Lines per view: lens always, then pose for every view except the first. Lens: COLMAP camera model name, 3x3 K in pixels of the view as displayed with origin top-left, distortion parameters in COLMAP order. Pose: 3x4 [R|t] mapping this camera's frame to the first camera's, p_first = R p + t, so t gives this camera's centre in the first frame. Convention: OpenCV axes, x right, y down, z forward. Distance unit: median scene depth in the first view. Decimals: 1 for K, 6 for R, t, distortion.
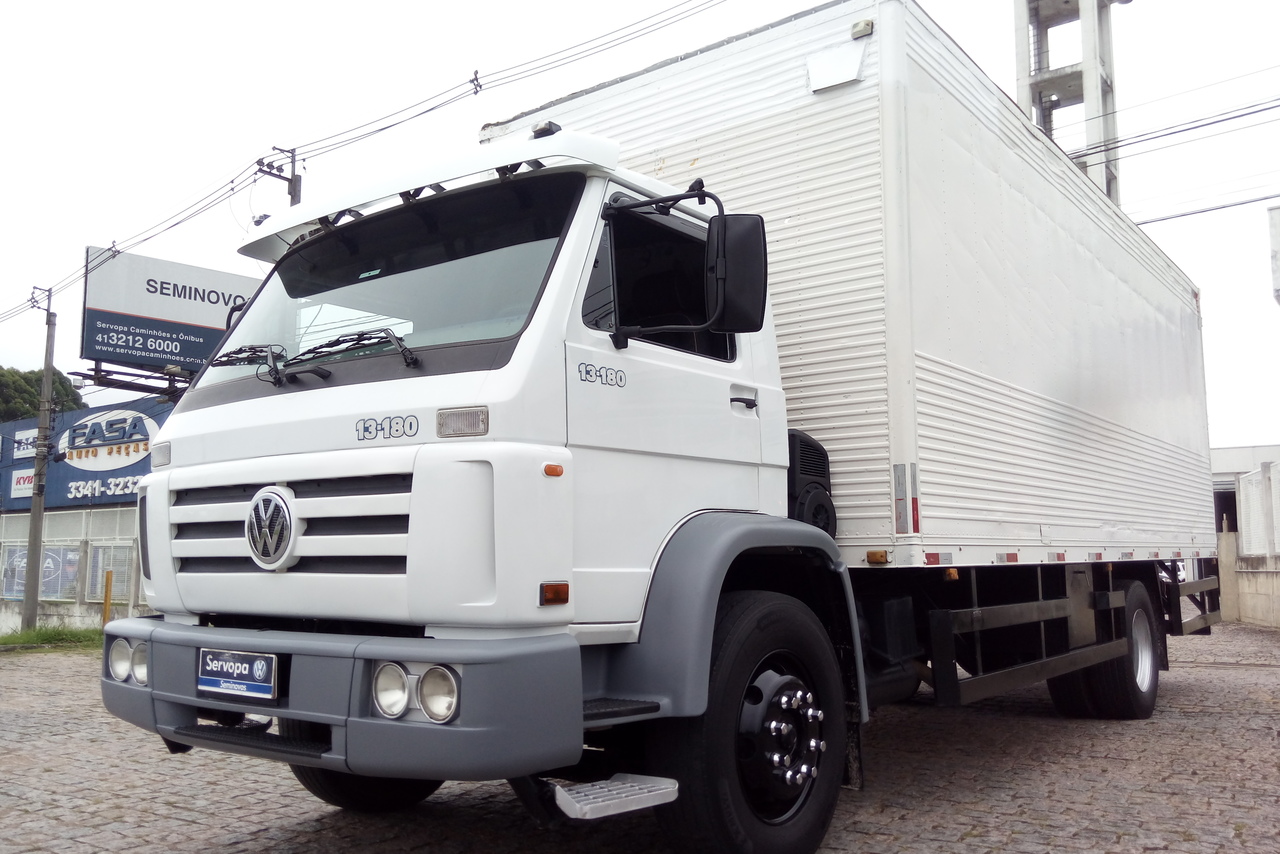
lens RADIAL K [[1059.6, 0, 656.6], [0, 1059.6, 440.5], [0, 0, 1]] dist [0.119350, -0.254900]
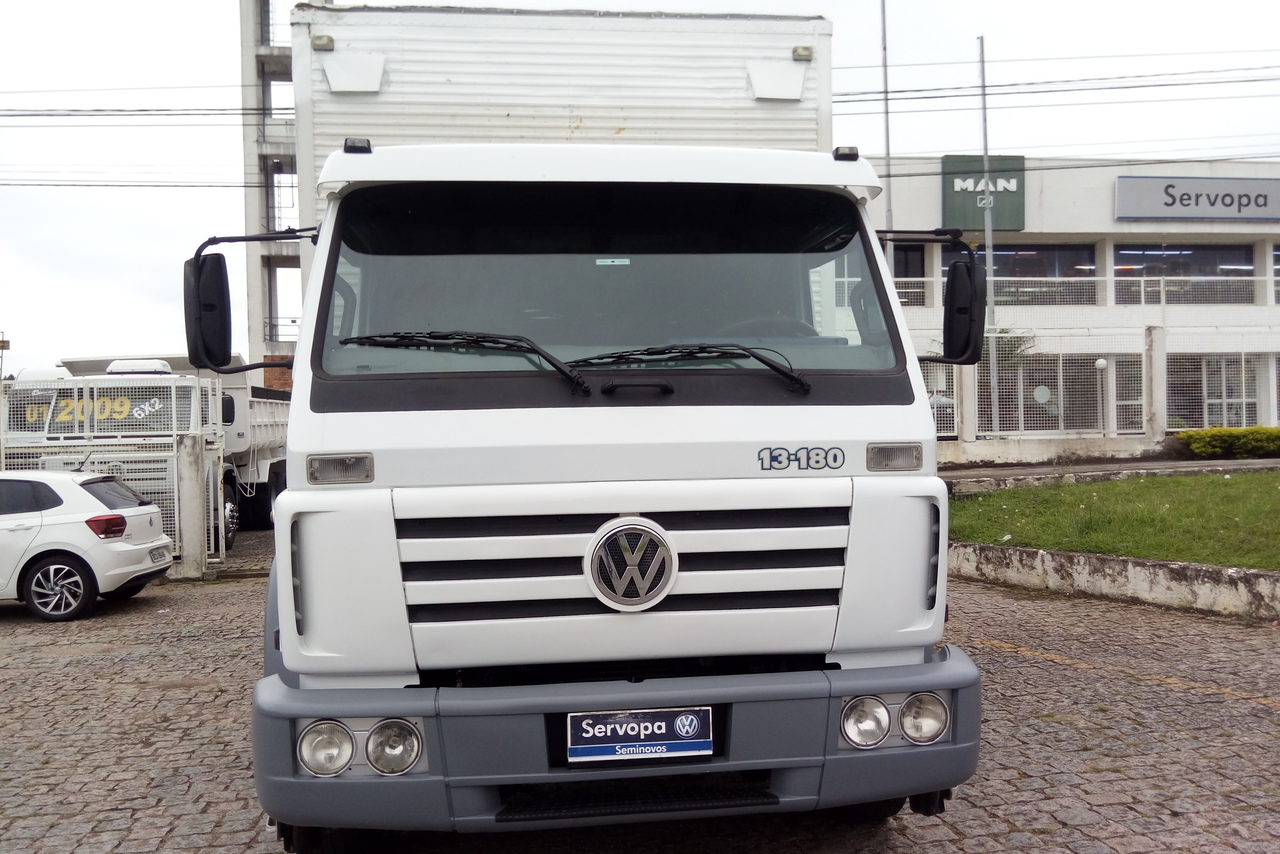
lens RADIAL K [[1102.5, 0, 640.0], [0, 1102.5, 427.0], [0, 0, 1]] dist [0.152938, -0.322883]
pose [[0.716242, -0.004822, 0.697835, -1.036483], [-0.058925, 0.995987, 0.067361, -0.097114], [-0.695360, -0.089367, 0.713084, 0.373826]]
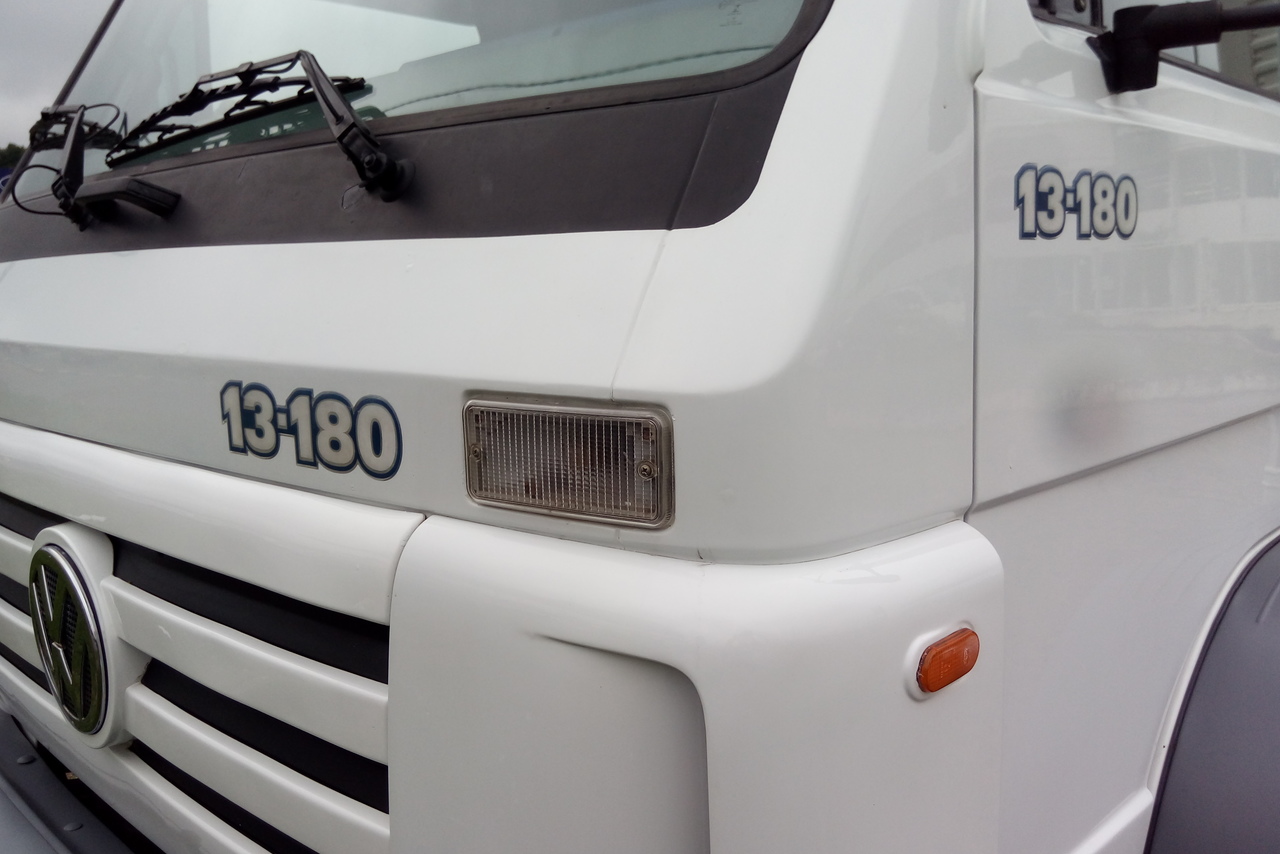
lens RADIAL K [[1102.5, 0, 640.0], [0, 1102.5, 427.0], [0, 0, 1]] dist [0.152938, -0.322883]
pose [[0.989898, 0.009064, -0.141491, -0.120852], [0.023993, 0.972851, 0.230186, -0.075007], [0.139736, -0.231256, 0.962806, 0.710278]]
